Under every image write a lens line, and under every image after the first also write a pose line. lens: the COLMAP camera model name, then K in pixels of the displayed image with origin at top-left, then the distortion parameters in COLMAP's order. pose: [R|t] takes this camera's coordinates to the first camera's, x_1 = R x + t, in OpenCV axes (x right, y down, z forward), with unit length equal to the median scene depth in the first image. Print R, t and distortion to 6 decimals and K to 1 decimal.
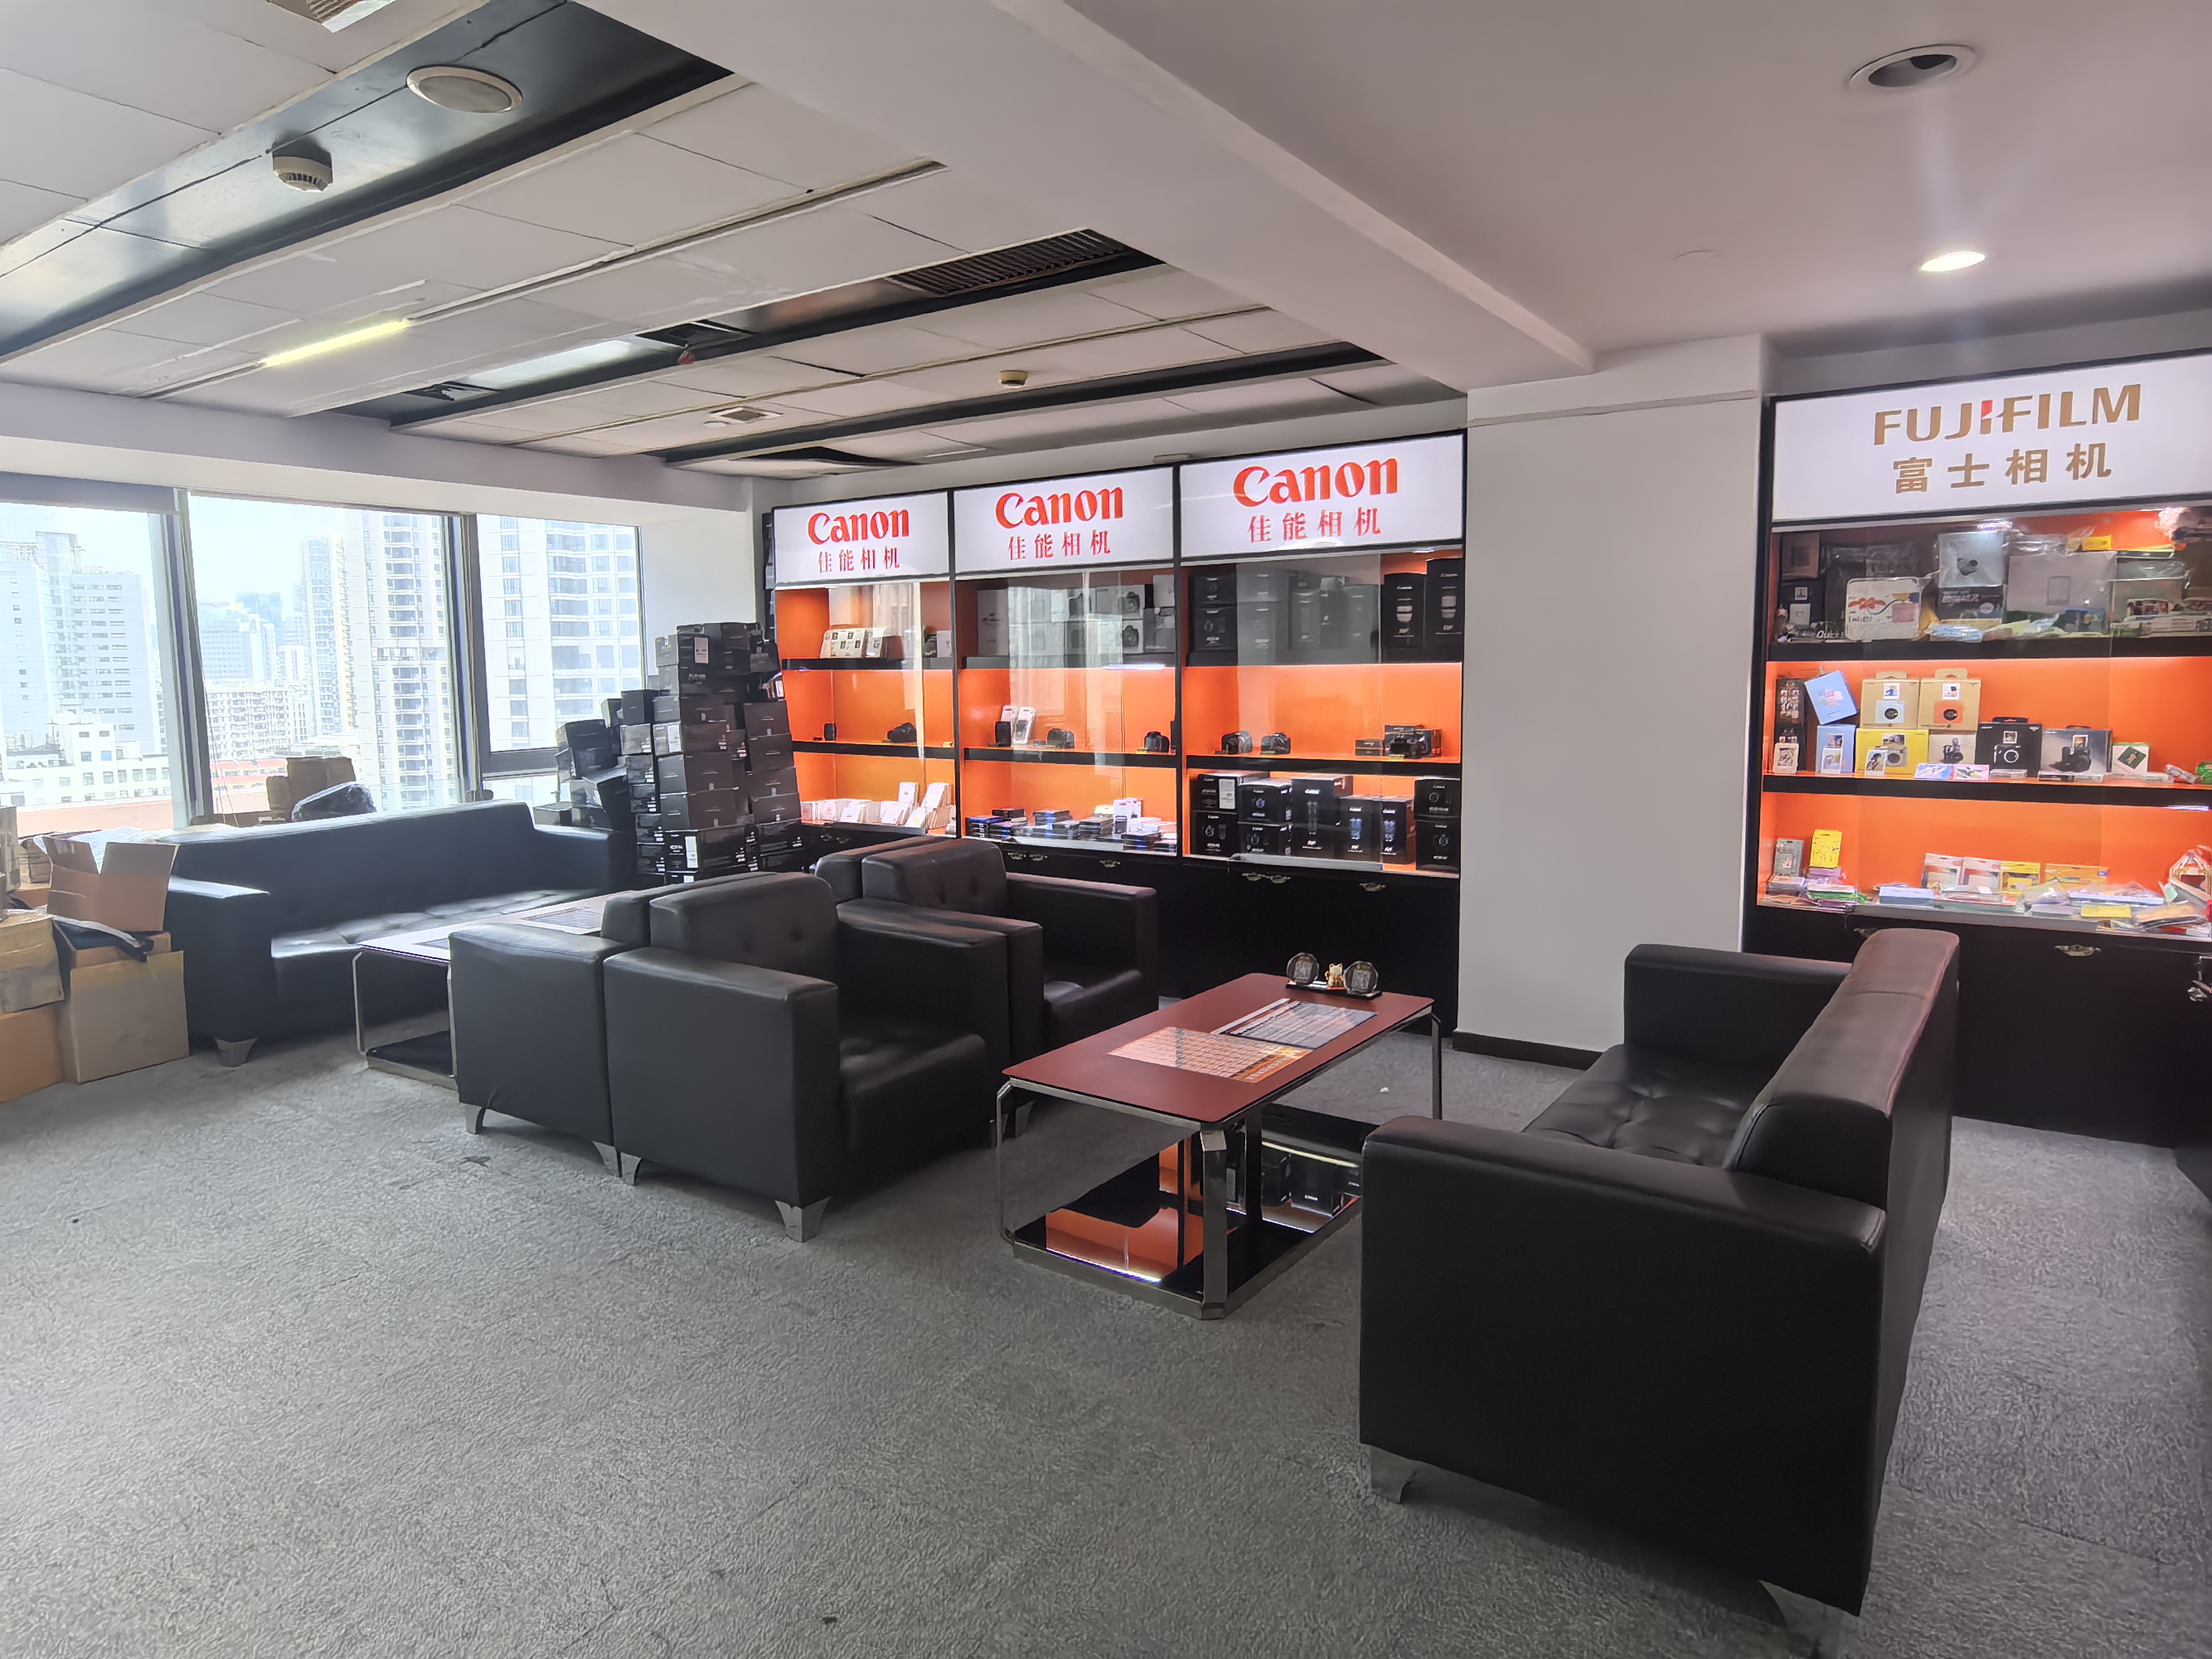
lens RADIAL K [[1334.8, 0, 1109.3], [0, 1334.8, 792.5], [0, 0, 1]] dist [-0.019712, 0.032343]
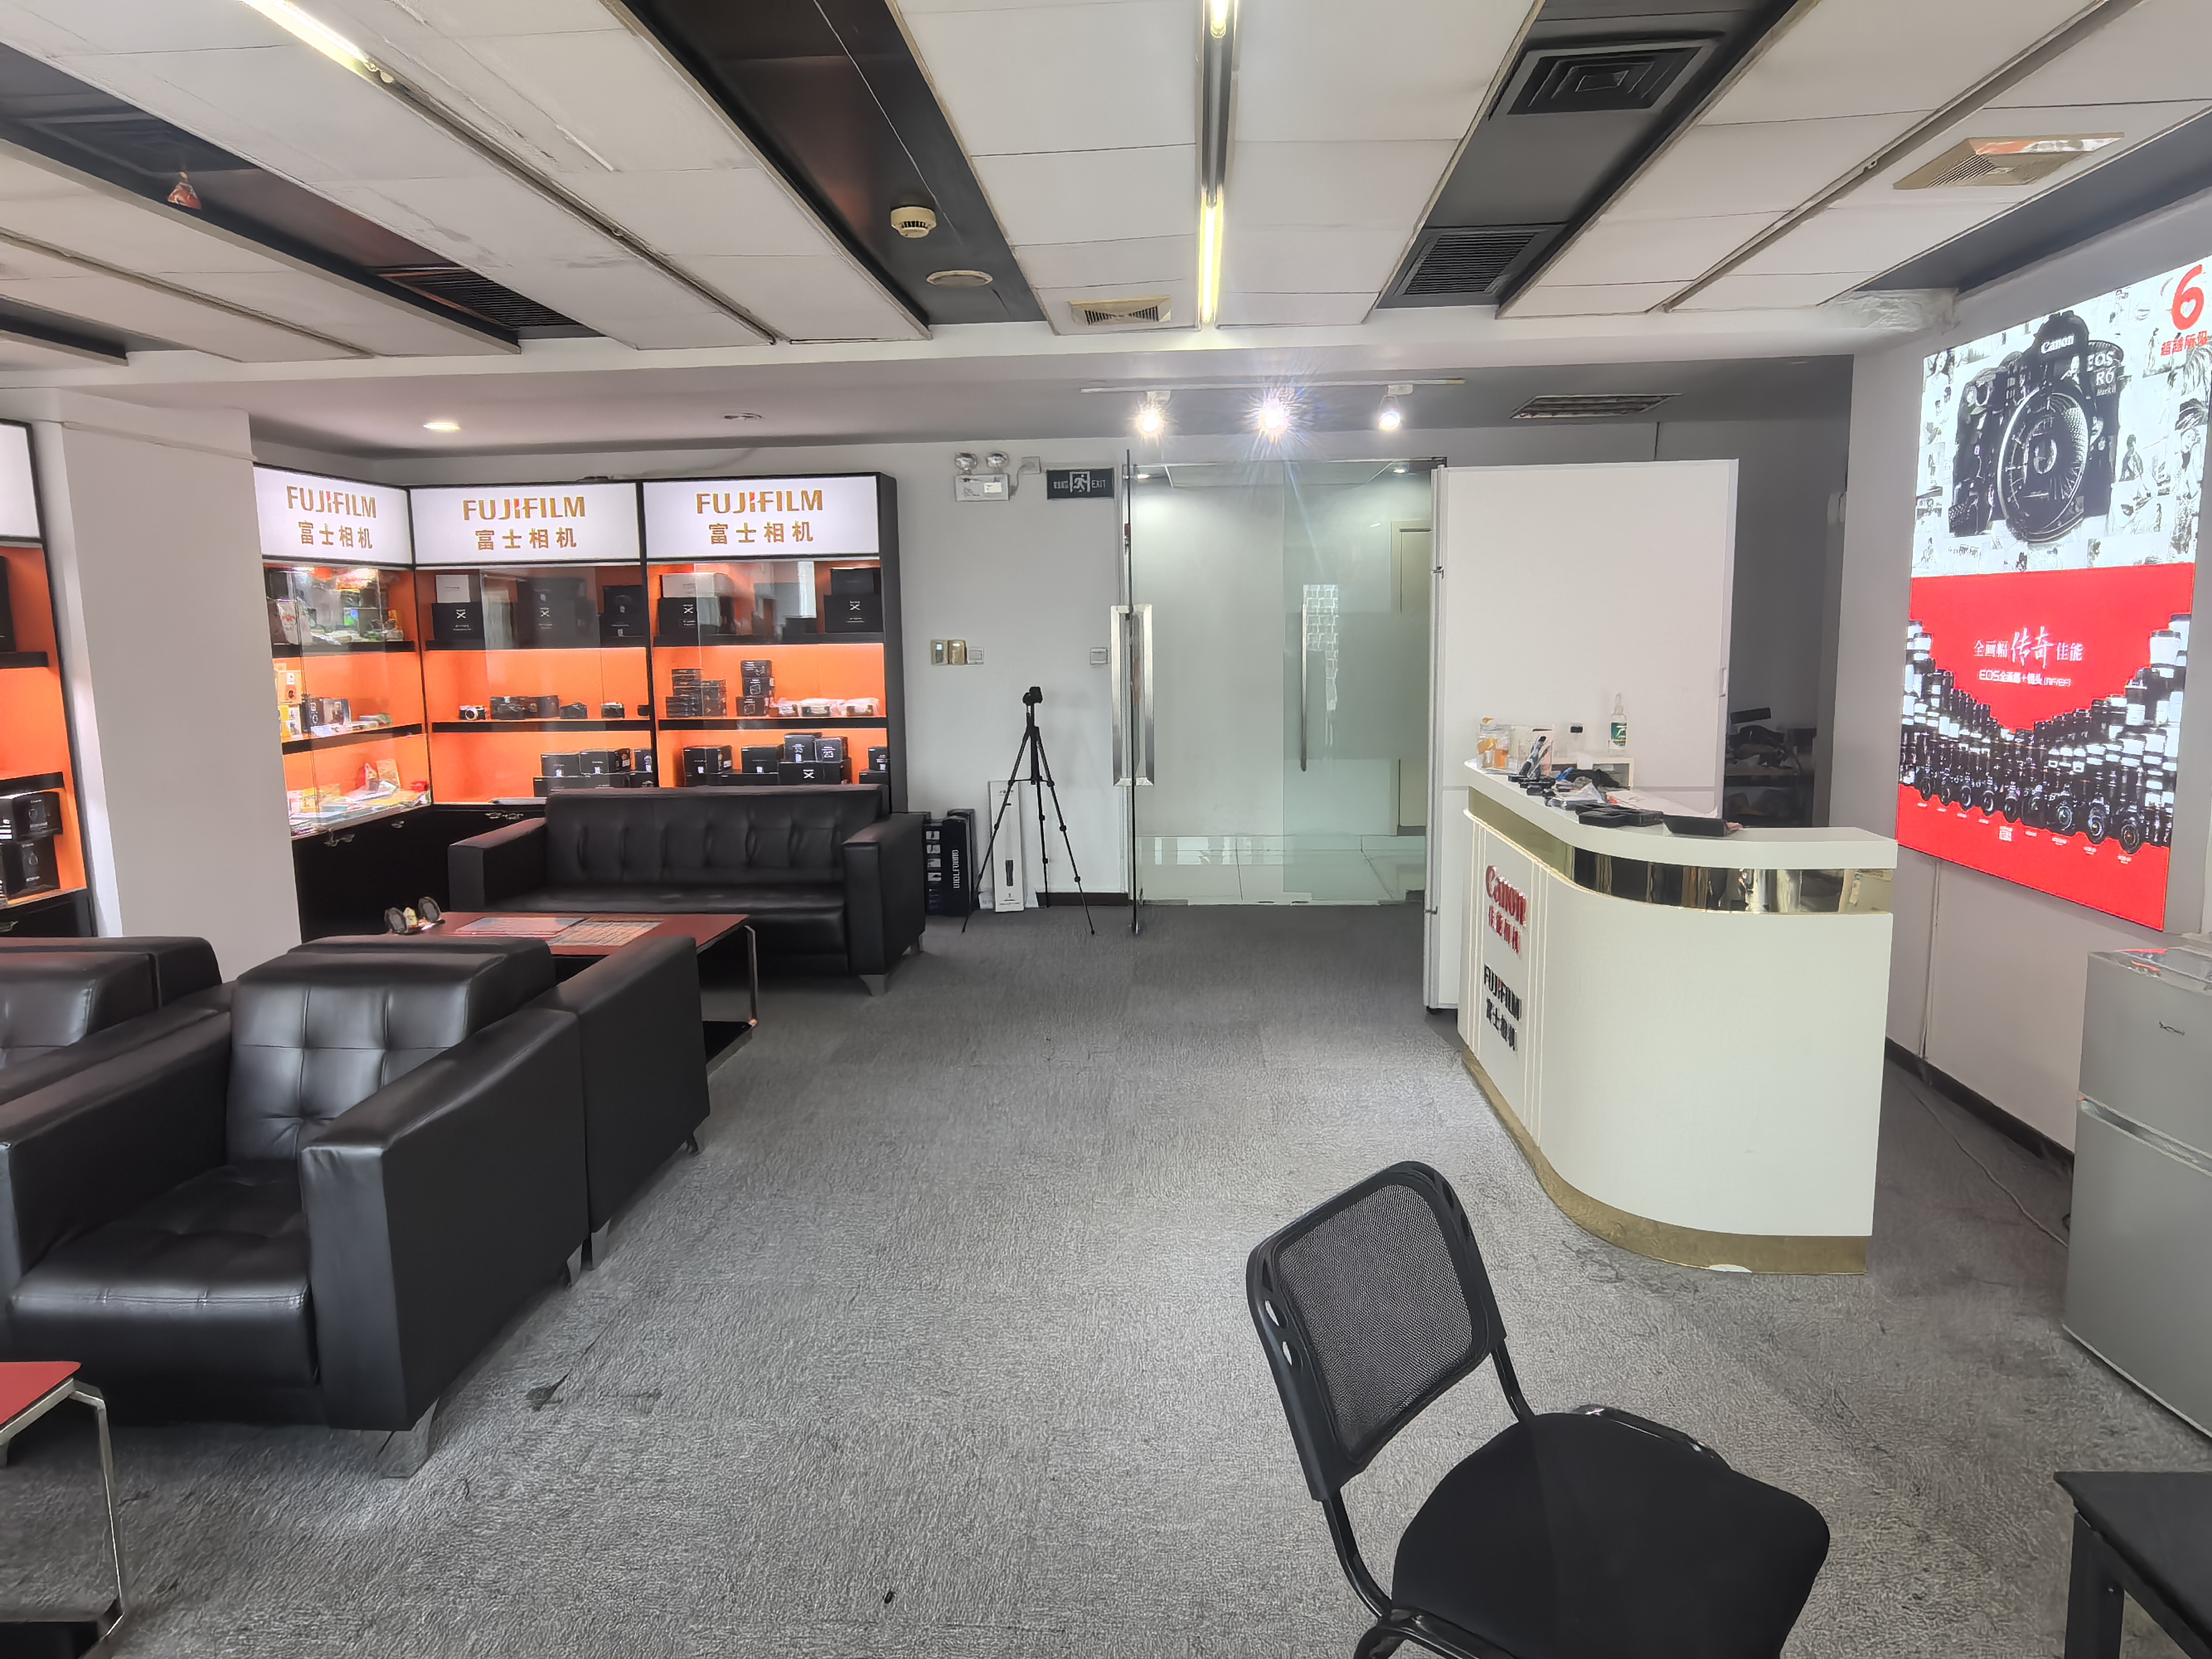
lens RADIAL K [[1334.8, 0, 1109.3], [0, 1334.8, 792.5], [0, 0, 1]] dist [-0.019712, 0.032343]
pose [[-0.511870, -0.086172, 0.854730, -1.183336], [0.117757, 0.978526, 0.169174, -0.102114], [-0.850954, 0.187245, -0.490731, 1.043894]]
